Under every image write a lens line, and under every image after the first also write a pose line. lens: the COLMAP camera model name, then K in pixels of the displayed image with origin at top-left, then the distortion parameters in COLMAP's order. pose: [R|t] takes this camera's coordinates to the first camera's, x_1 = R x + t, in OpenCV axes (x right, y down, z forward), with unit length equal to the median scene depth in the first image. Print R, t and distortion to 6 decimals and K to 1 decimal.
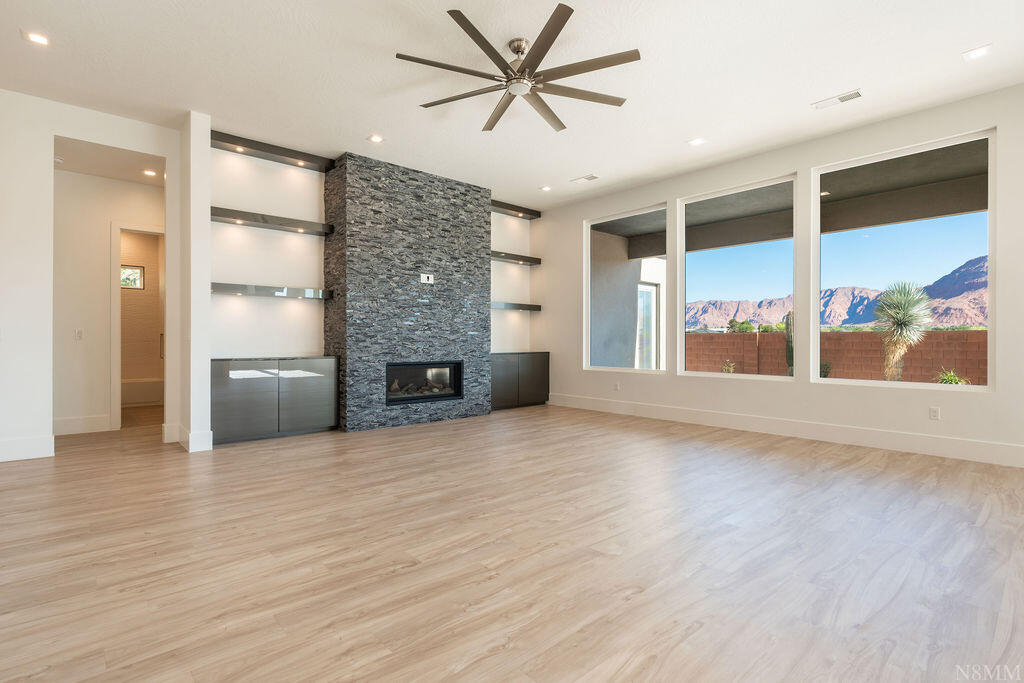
lens RADIAL K [[513.4, 0, 516.5], [0, 513.4, 342.9], [0, 0, 1]] dist [0.001123, 0.001518]
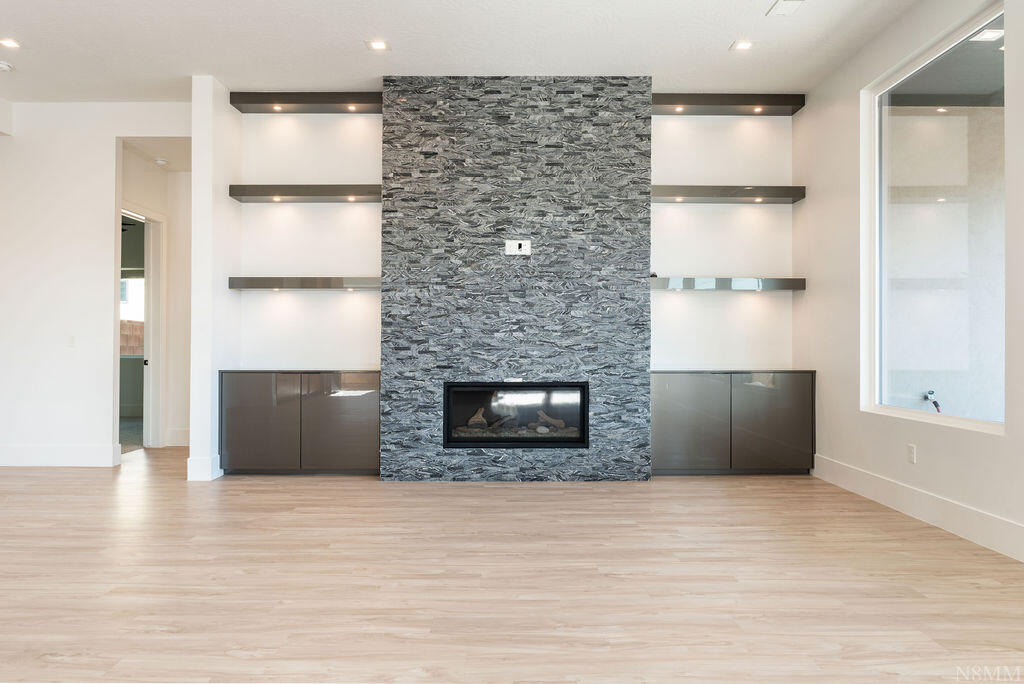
lens RADIAL K [[711.3, 0, 511.6], [0, 711.3, 345.9], [0, 0, 1]] dist [0.003964, -0.004367]
pose [[0.732932, -0.003601, -0.680292, 0.410066], [-0.003184, 0.999957, -0.008723, 0.000599], [0.680295, 0.008559, 0.732889, 0.379049]]
